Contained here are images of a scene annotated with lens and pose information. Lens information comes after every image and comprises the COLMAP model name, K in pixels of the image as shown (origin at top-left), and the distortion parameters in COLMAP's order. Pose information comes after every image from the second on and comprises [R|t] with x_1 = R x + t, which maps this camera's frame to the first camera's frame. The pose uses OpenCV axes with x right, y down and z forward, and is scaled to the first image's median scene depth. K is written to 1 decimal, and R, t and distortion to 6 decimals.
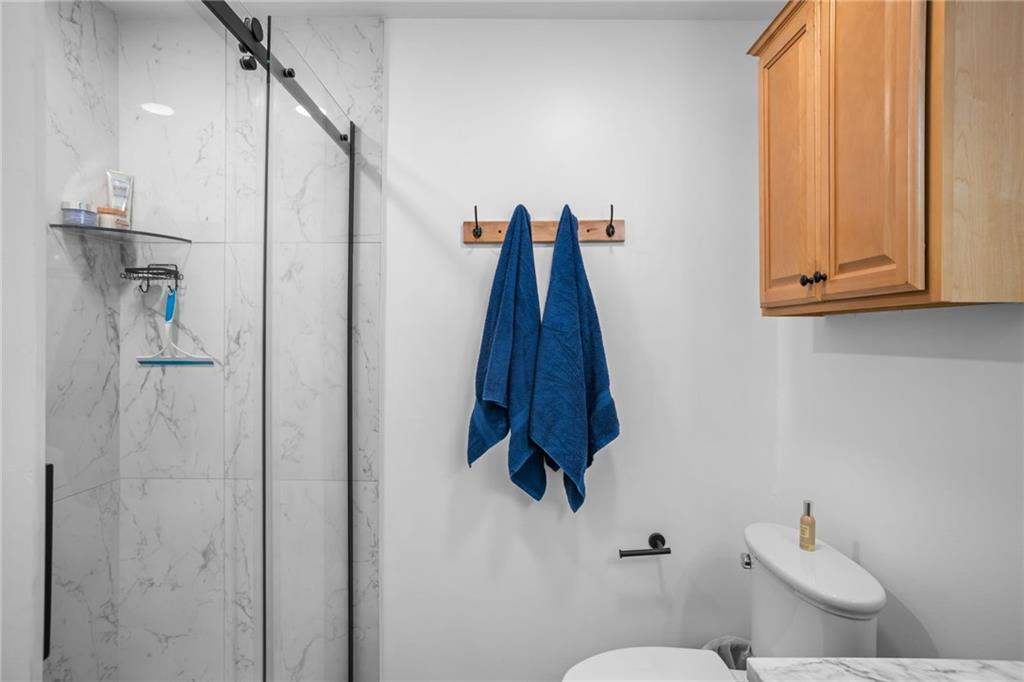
lens RADIAL K [[497.9, 0, 512.2], [0, 497.9, 332.8], [0, 0, 1]] dist [-0.053108, 0.026882]
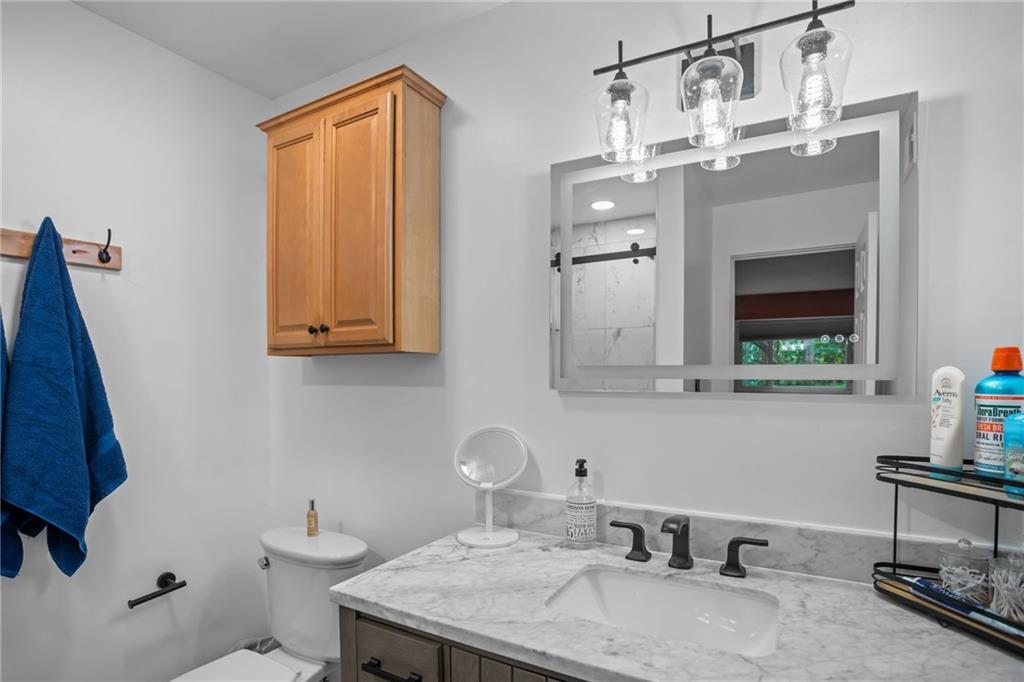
lens RADIAL K [[504.6, 0, 515.3], [0, 504.6, 346.4], [0, 0, 1]] dist [-0.064512, 0.026677]
pose [[0.493902, 0.038150, 0.868680, -0.241740], [0.000355, 0.999028, -0.044077, -0.002470], [-0.869517, 0.022078, 0.493409, -0.109756]]
